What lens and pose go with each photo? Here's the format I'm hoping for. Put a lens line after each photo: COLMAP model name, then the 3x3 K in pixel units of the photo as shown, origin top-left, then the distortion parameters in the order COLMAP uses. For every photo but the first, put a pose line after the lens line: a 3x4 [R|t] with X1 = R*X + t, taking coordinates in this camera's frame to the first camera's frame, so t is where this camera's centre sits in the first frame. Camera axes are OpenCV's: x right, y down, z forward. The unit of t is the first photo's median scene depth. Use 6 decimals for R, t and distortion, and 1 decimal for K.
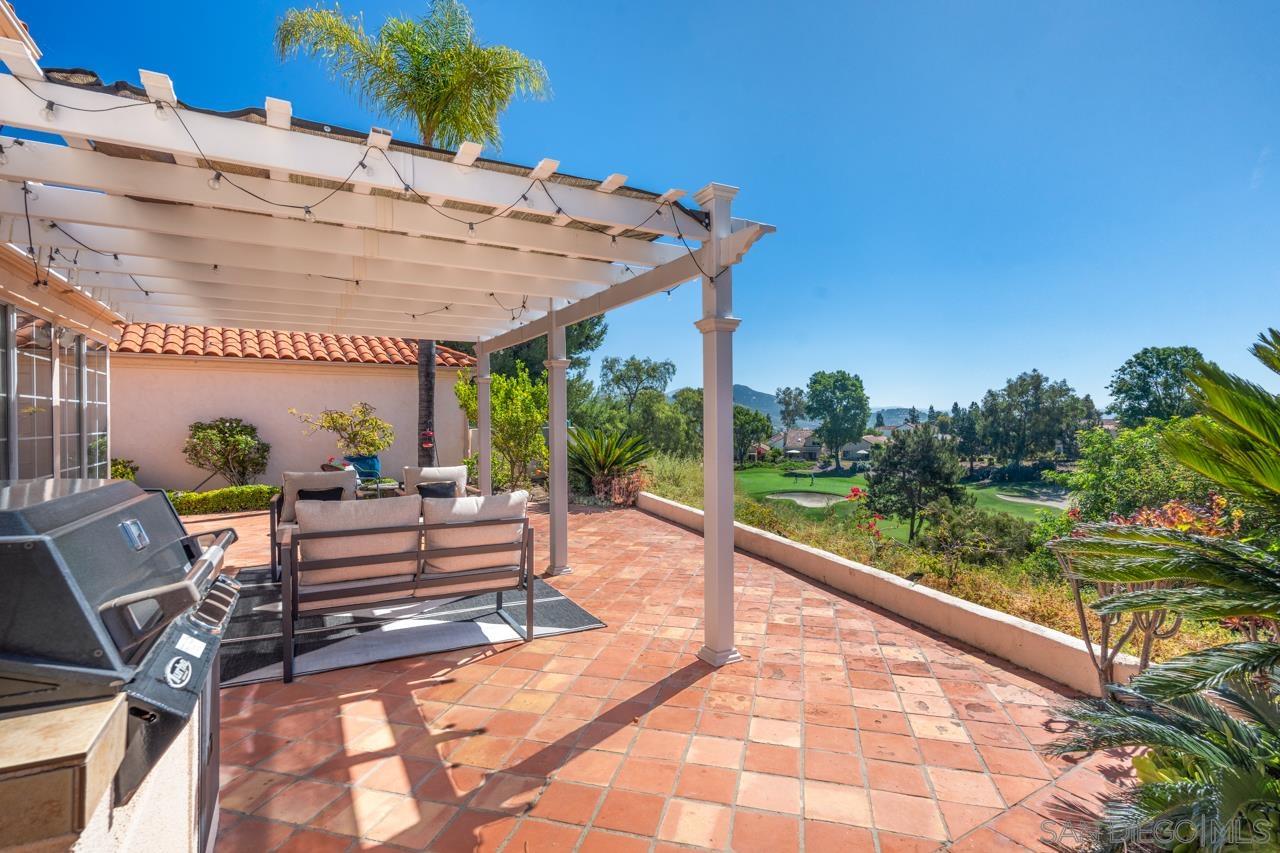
lens RADIAL K [[607.6, 0, 642.4], [0, 607.6, 425.2], [0, 0, 1]] dist [-0.002237, -0.000185]
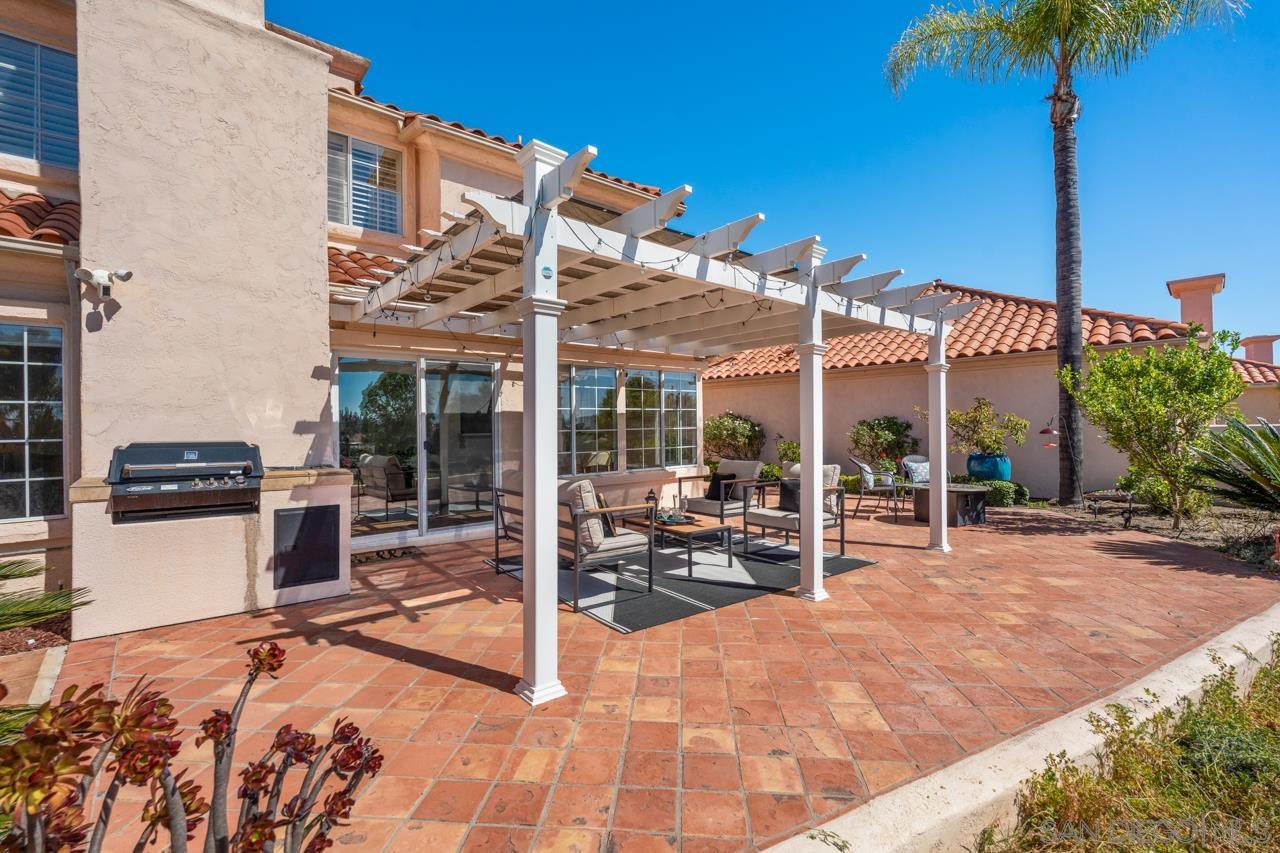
lens RADIAL K [[568.8, 0, 641.2], [0, 568.8, 421.8], [0, 0, 1]] dist [-0.002501, -0.000260]
pose [[0.157585, 0.003114, -0.987500, 0.841861], [0.013636, 0.999893, 0.005329, -0.015478], [0.987411, -0.014305, 0.157526, 0.875883]]
